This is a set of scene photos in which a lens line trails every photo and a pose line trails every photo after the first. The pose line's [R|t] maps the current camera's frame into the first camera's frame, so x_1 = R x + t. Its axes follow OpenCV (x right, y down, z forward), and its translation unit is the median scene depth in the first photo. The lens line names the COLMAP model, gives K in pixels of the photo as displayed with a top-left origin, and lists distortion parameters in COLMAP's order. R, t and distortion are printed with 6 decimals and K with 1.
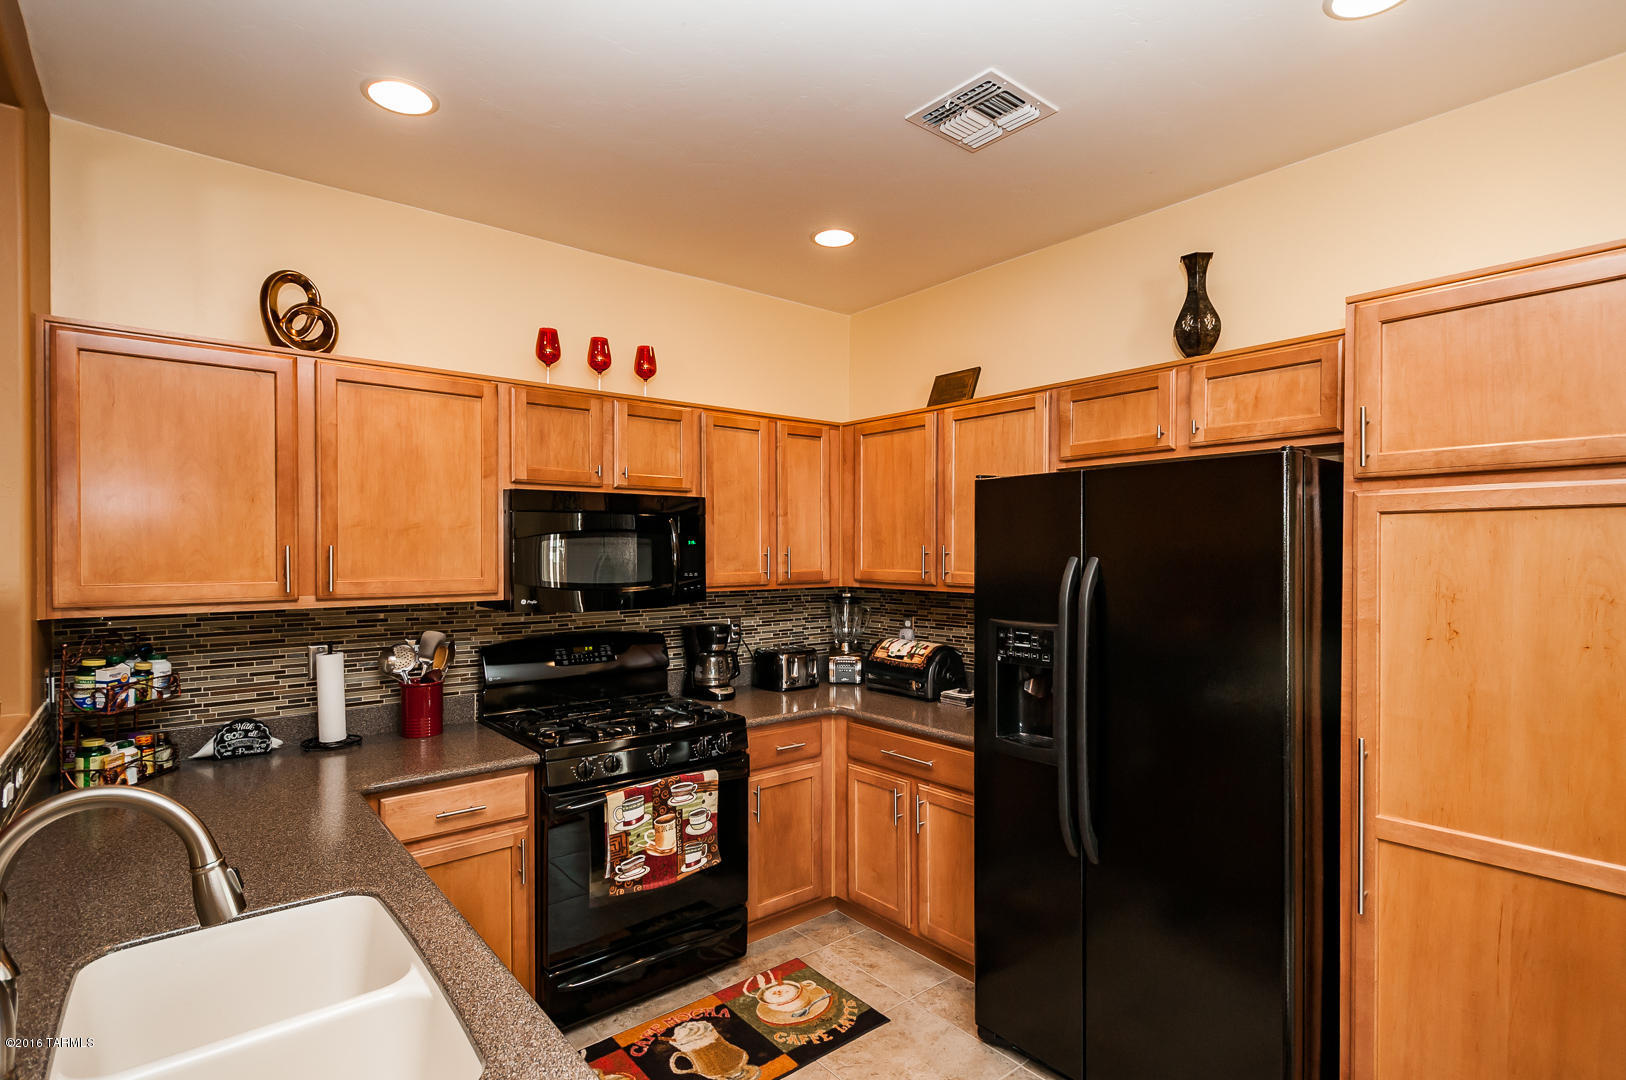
lens RADIAL K [[800.0, 0, 812.3], [0, 800.0, 557.9], [0, 0, 1]] dist [0.011211, -0.001339]
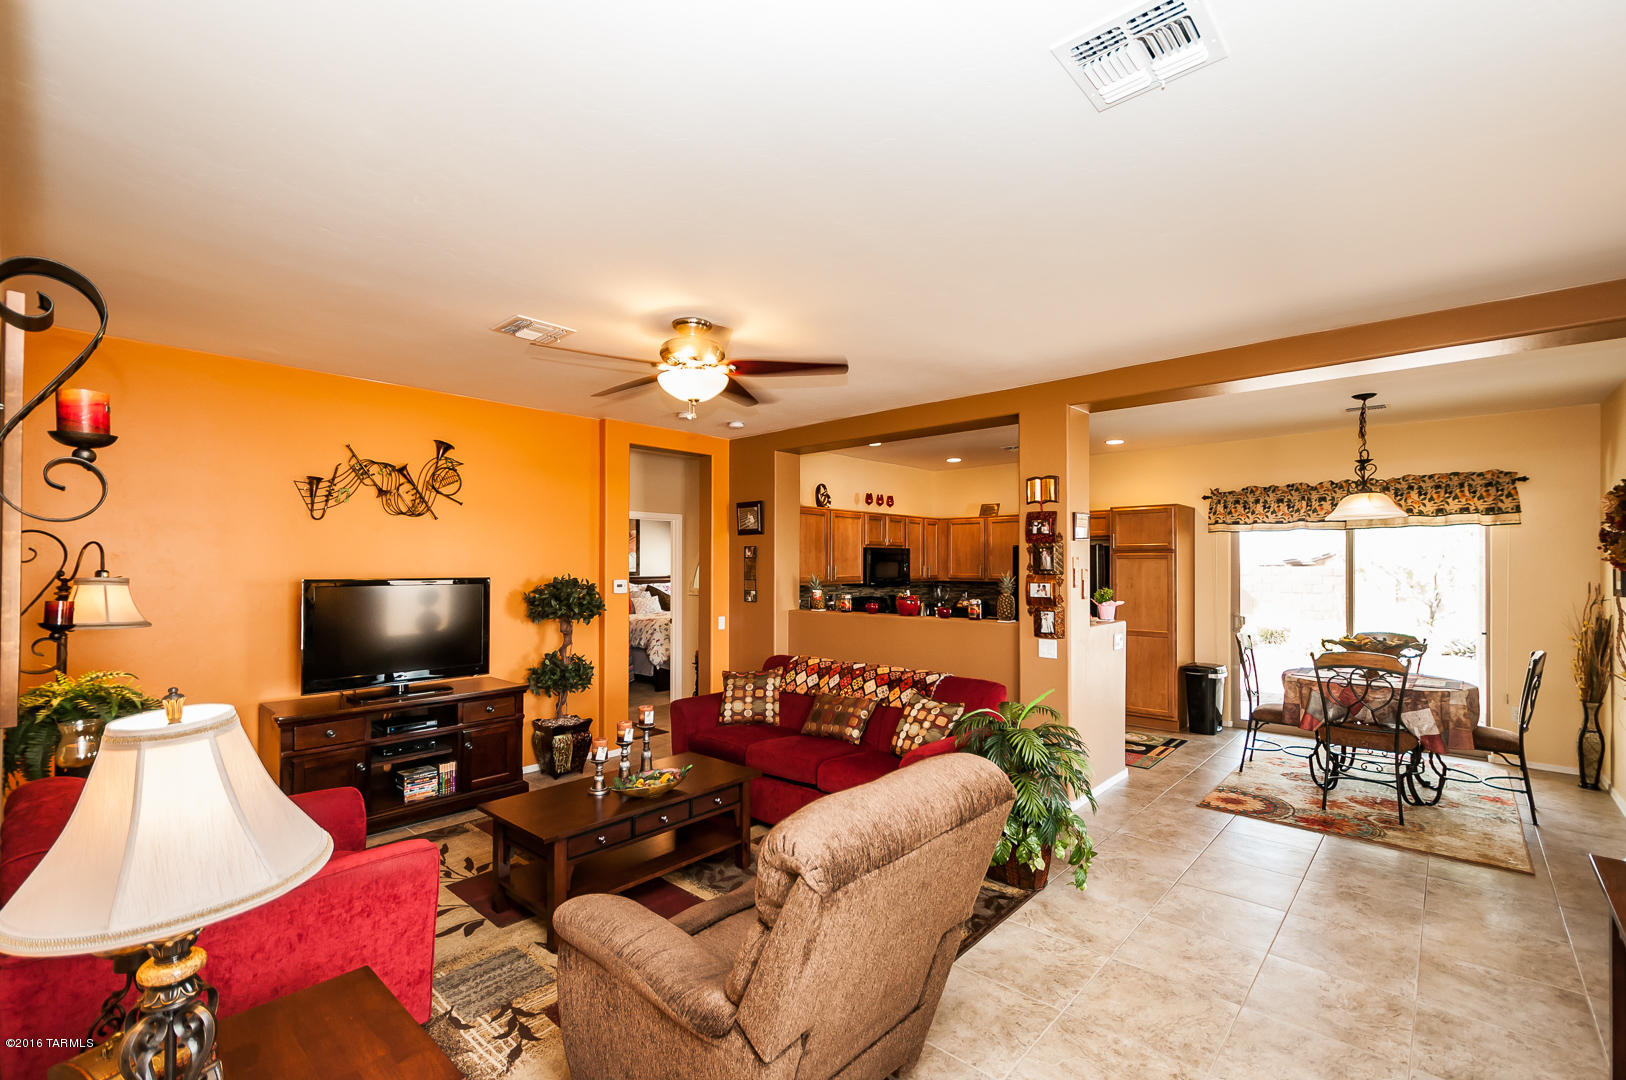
lens RADIAL K [[707.4, 0, 819.3], [0, 707.4, 563.6], [0, 0, 1]] dist [0.001678, -0.001184]
pose [[0.987667, 0.002624, 0.156548, -1.054374], [-0.000931, 0.999940, -0.010889, 0.008068], [-0.156567, 0.010609, 0.987610, -1.789179]]
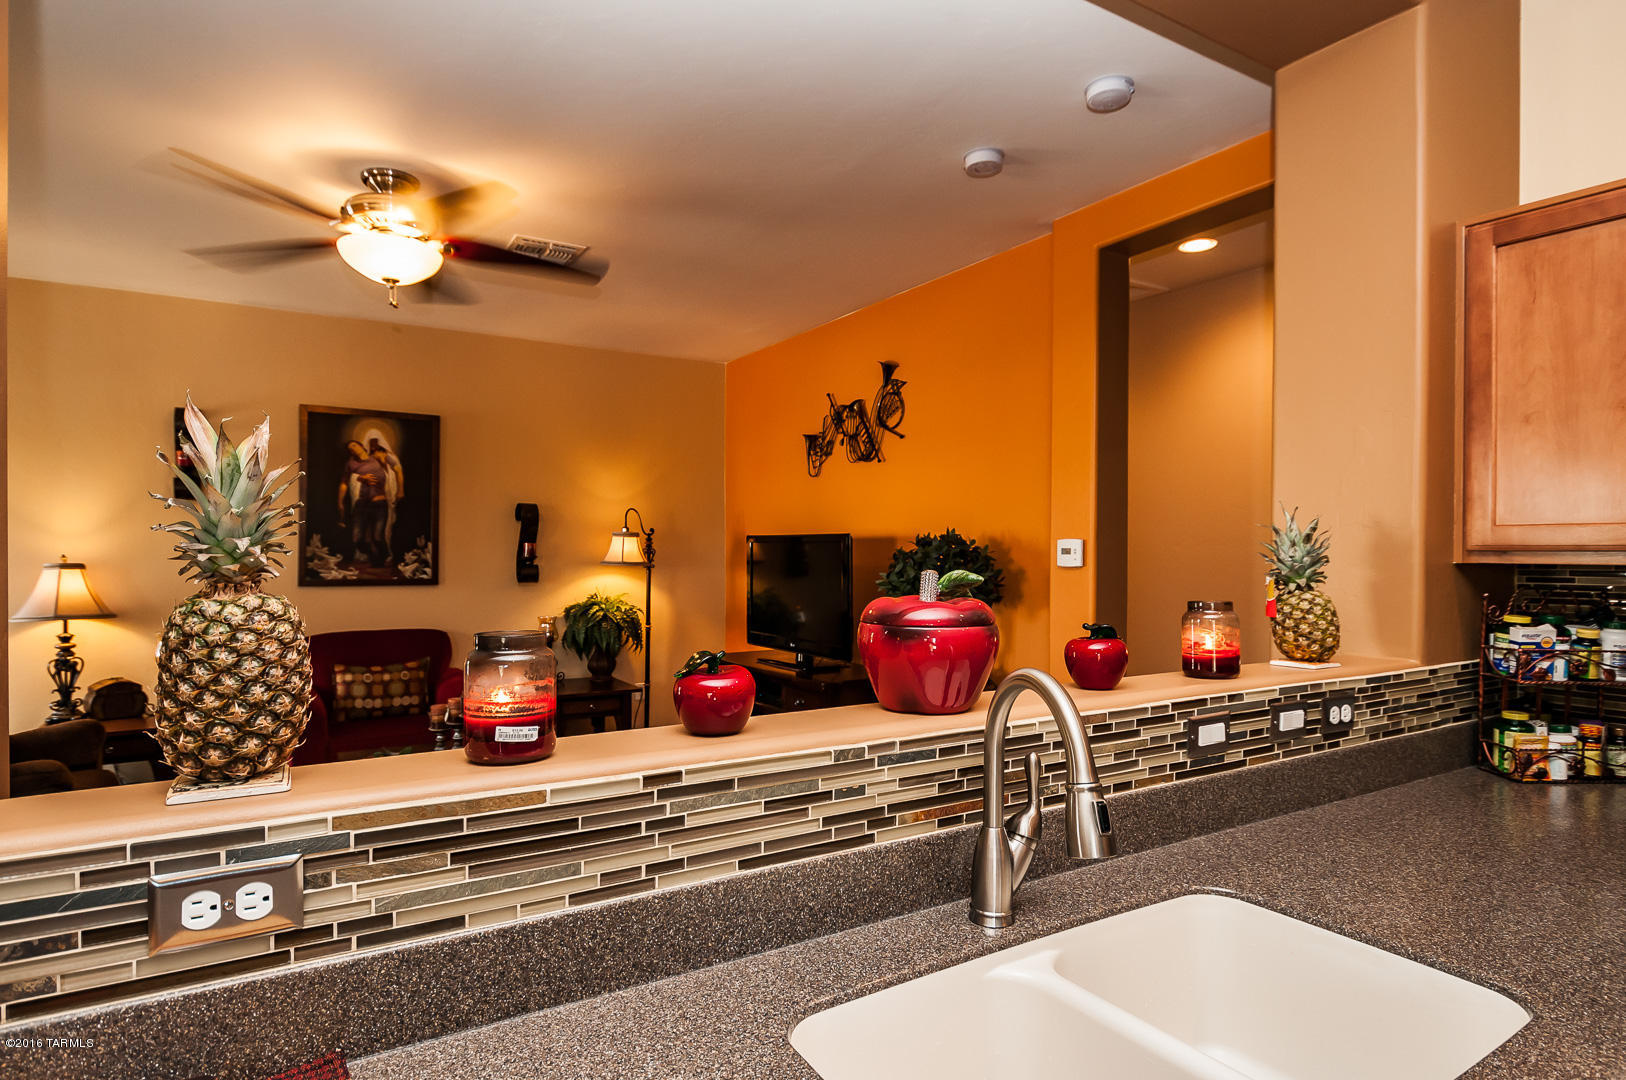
lens RADIAL K [[880.2, 0, 811.3], [0, 880.2, 544.0], [0, 0, 1]] dist [0.008803, -0.012816]
pose [[-0.138124, -0.007285, -0.990388, 0.081725], [-0.012687, 0.999904, -0.005586, 0.056108], [0.990334, 0.011794, -0.138203, 0.340405]]
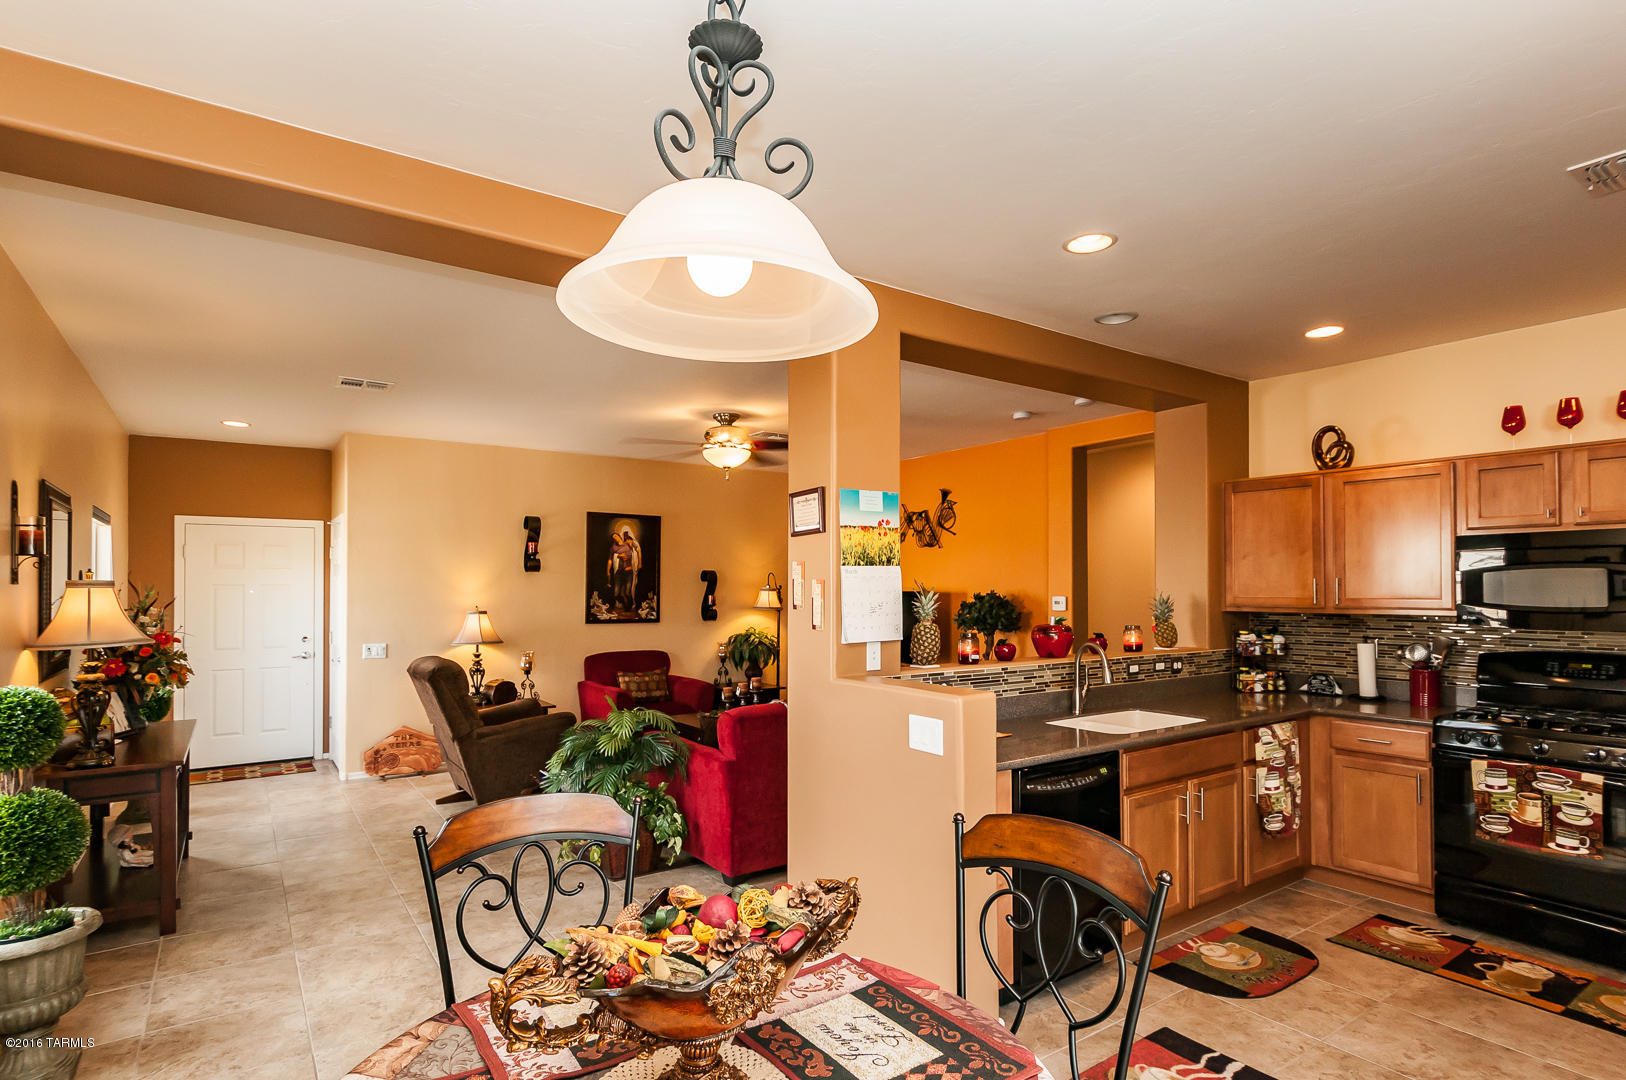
lens RADIAL K [[827.2, 0, 804.6], [0, 827.2, 573.7], [0, 0, 1]] dist [-0.001052, -0.000409]
pose [[-0.081750, -0.016263, -0.996520, 1.215725], [-0.009257, 0.999836, -0.015557, 0.013203], [0.996610, 0.007953, -0.081887, -0.012699]]
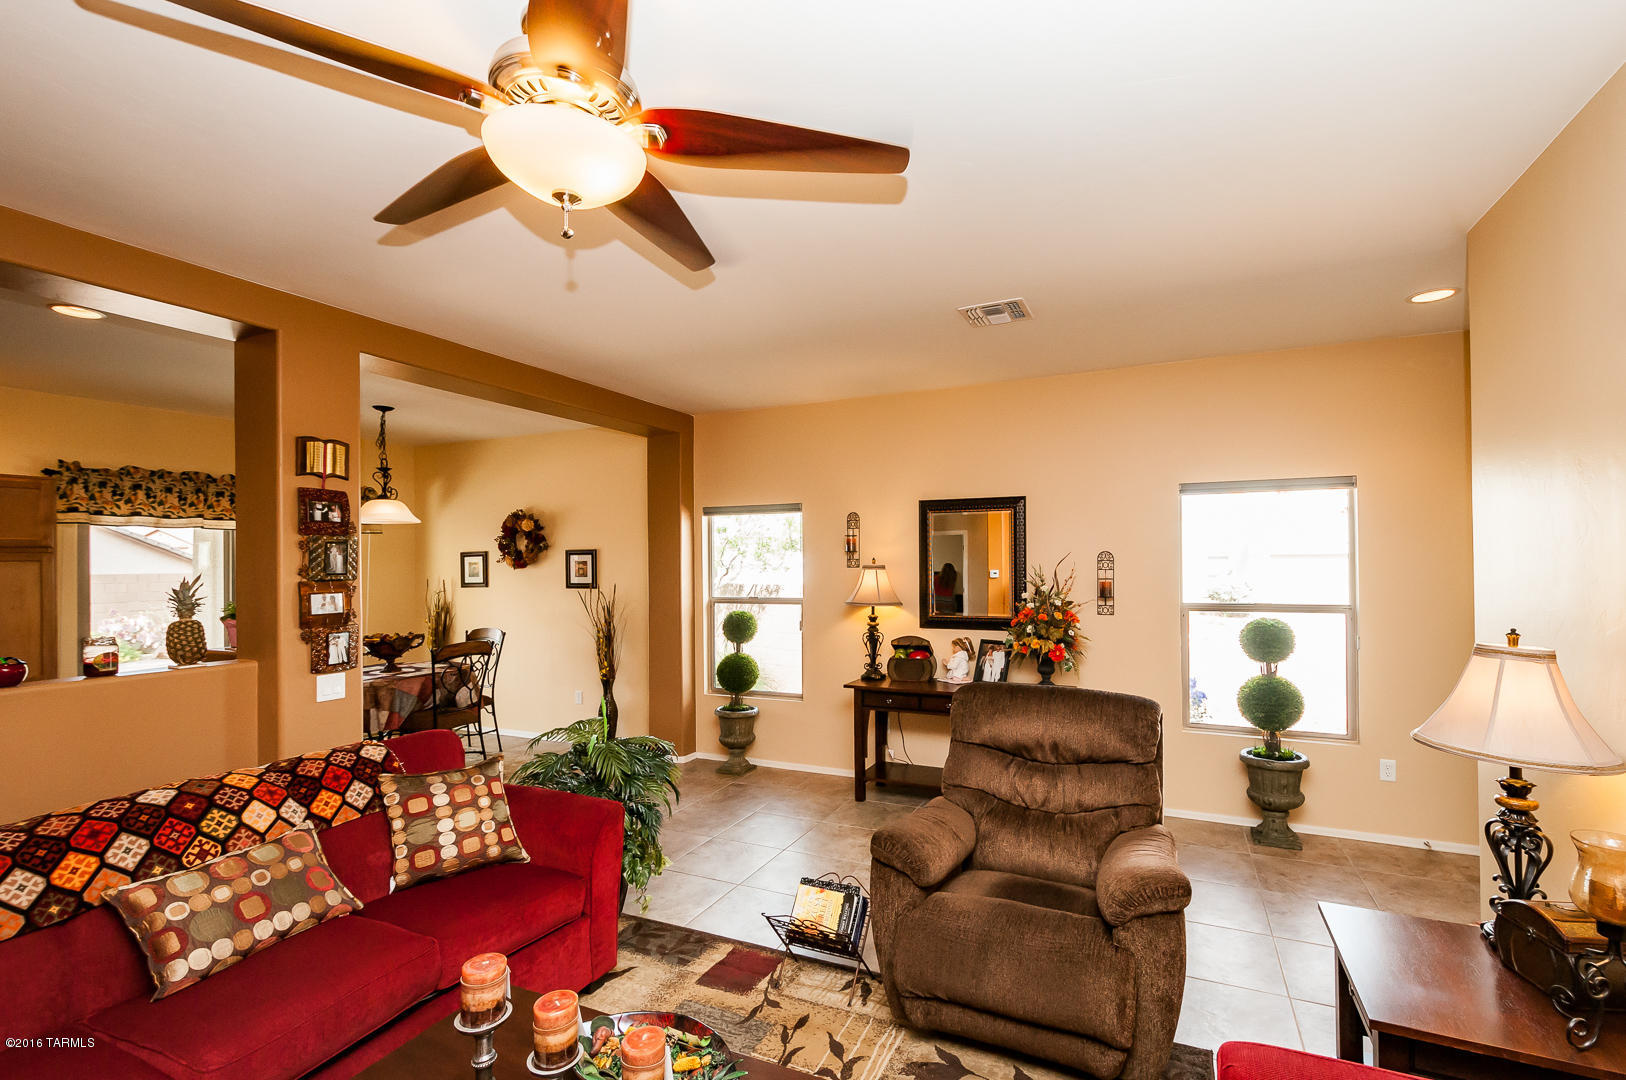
lens RADIAL K [[707.4, 0, 834.7], [0, 707.4, 562.4], [0, 0, 1]] dist [0.001678, -0.001184]
pose [[-0.444116, 0.008144, 0.895932, -1.716016], [0.020523, 0.999789, 0.001086, 0.000180], [-0.895734, 0.018869, -0.444189, -0.359442]]
